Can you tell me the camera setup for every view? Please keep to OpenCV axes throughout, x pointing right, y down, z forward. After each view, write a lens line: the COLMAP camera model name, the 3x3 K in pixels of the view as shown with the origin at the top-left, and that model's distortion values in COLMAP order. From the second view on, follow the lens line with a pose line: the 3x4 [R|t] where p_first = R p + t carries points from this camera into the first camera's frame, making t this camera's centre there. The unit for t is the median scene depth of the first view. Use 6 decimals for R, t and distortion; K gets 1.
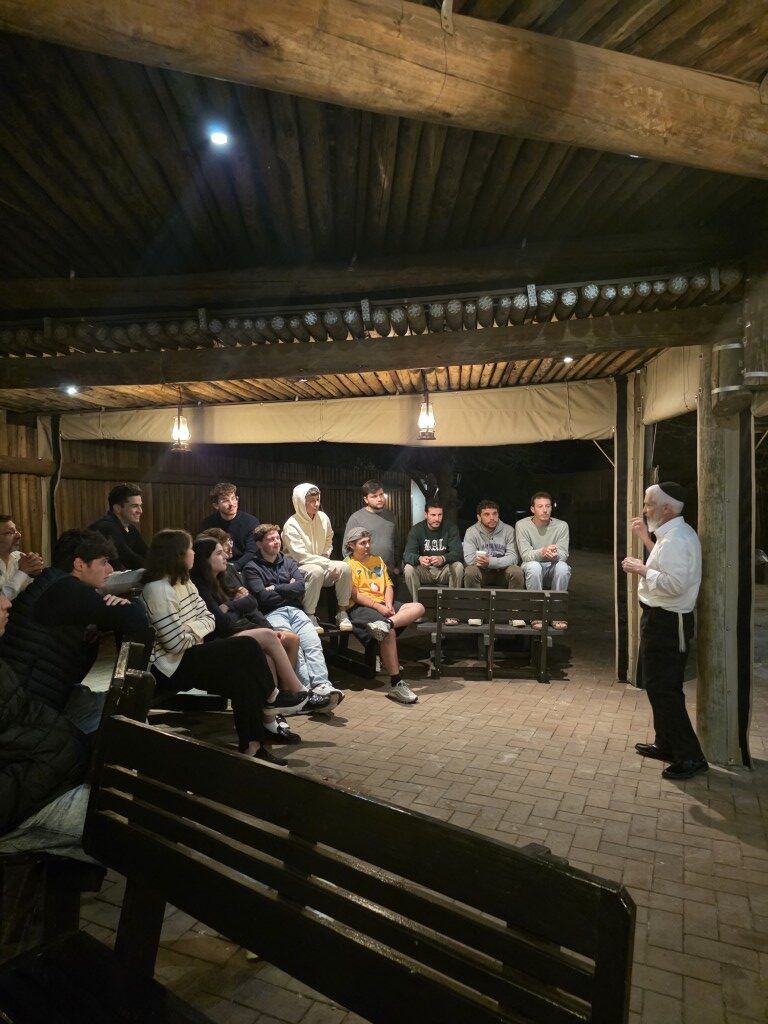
lens RADIAL K [[673.0, 0, 392.9], [0, 673.0, 512.4], [0, 0, 1]] dist [0.081640, -0.067969]
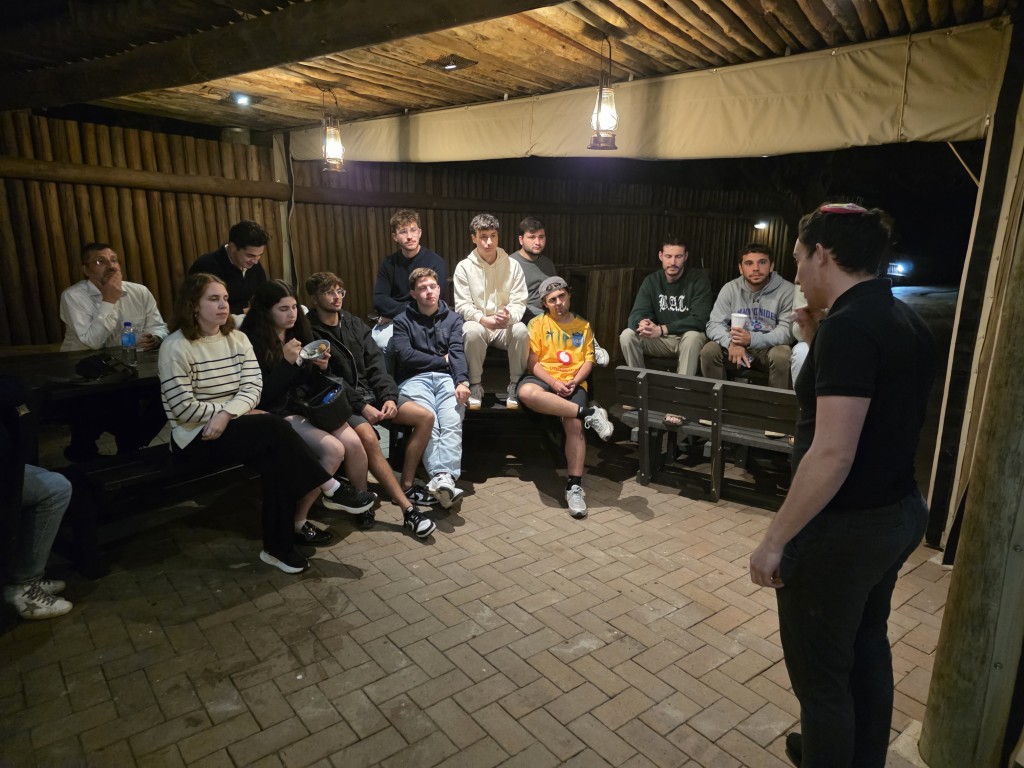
lens RADIAL K [[671.8, 0, 511.2], [0, 671.8, 385.5], [0, 0, 1]] dist [0.079593, -0.061500]
pose [[0.885038, 0.130562, -0.446835, 0.311711], [-0.031599, 0.974499, 0.222155, -0.030253], [0.464446, -0.182496, 0.866594, 0.362575]]
